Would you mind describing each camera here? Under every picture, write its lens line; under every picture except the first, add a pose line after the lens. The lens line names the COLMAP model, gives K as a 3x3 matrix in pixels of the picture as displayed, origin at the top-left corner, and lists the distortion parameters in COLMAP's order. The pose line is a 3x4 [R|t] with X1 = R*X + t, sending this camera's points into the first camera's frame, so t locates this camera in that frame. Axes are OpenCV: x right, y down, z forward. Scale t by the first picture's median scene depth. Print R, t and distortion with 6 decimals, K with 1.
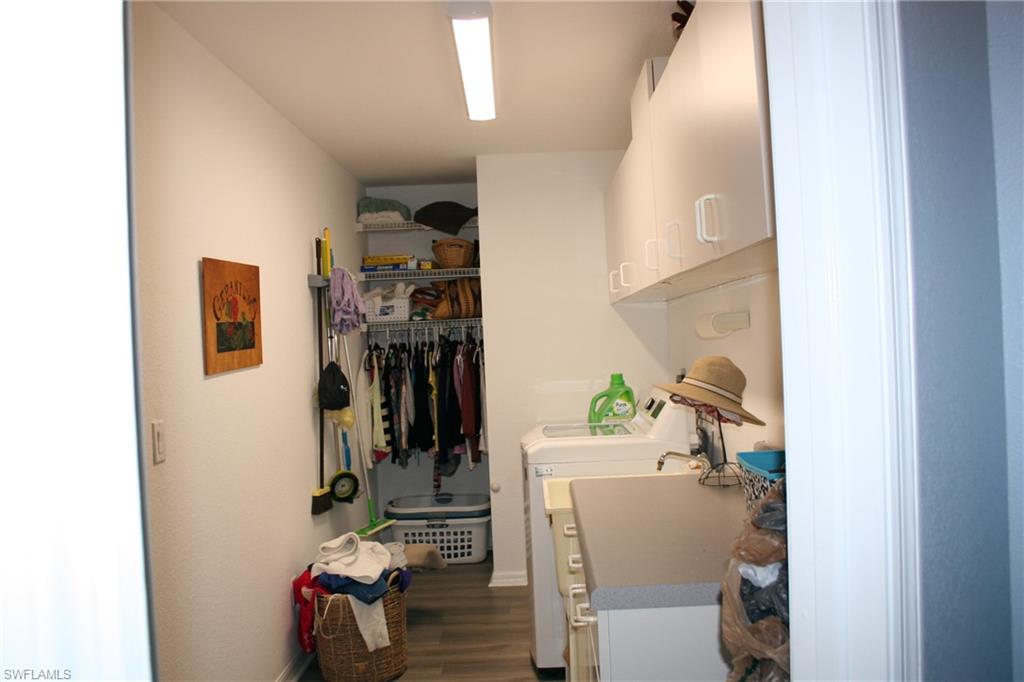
lens RADIAL K [[857.3, 0, 512.9], [0, 857.3, 341.0], [0, 0, 1]] dist [-0.142309, 0.114261]
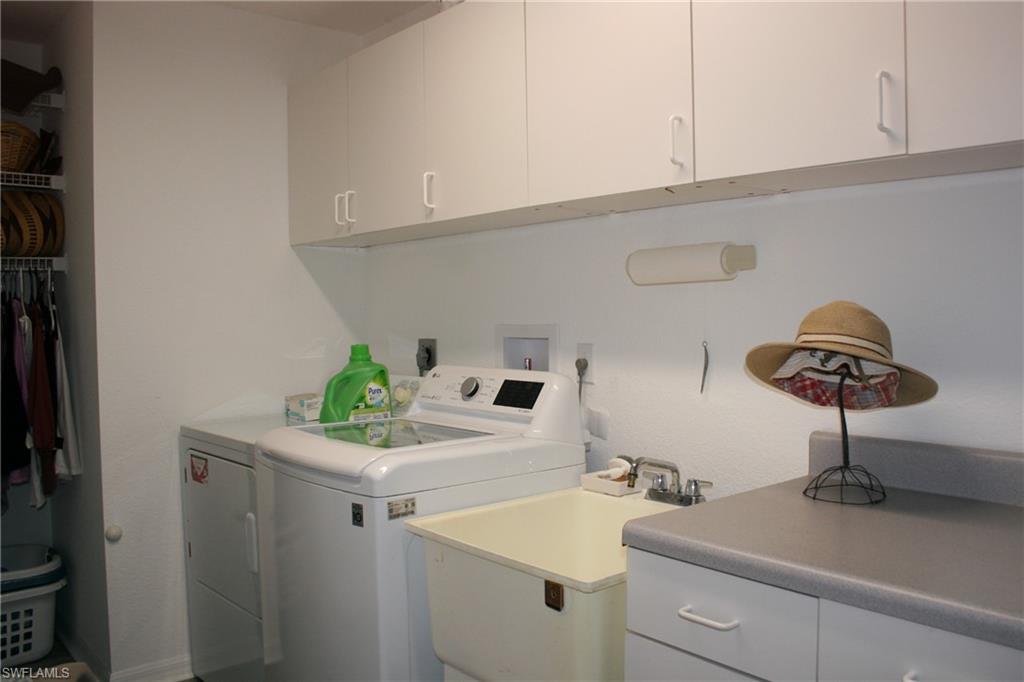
lens RADIAL K [[857.3, 0, 512.2], [0, 857.3, 344.2], [0, 0, 1]] dist [-0.142309, 0.114261]
pose [[0.752810, 0.009888, 0.658164, -0.196391], [-0.018519, 0.999810, 0.006162, 0.027745], [-0.657977, -0.016827, 0.752850, 0.372915]]
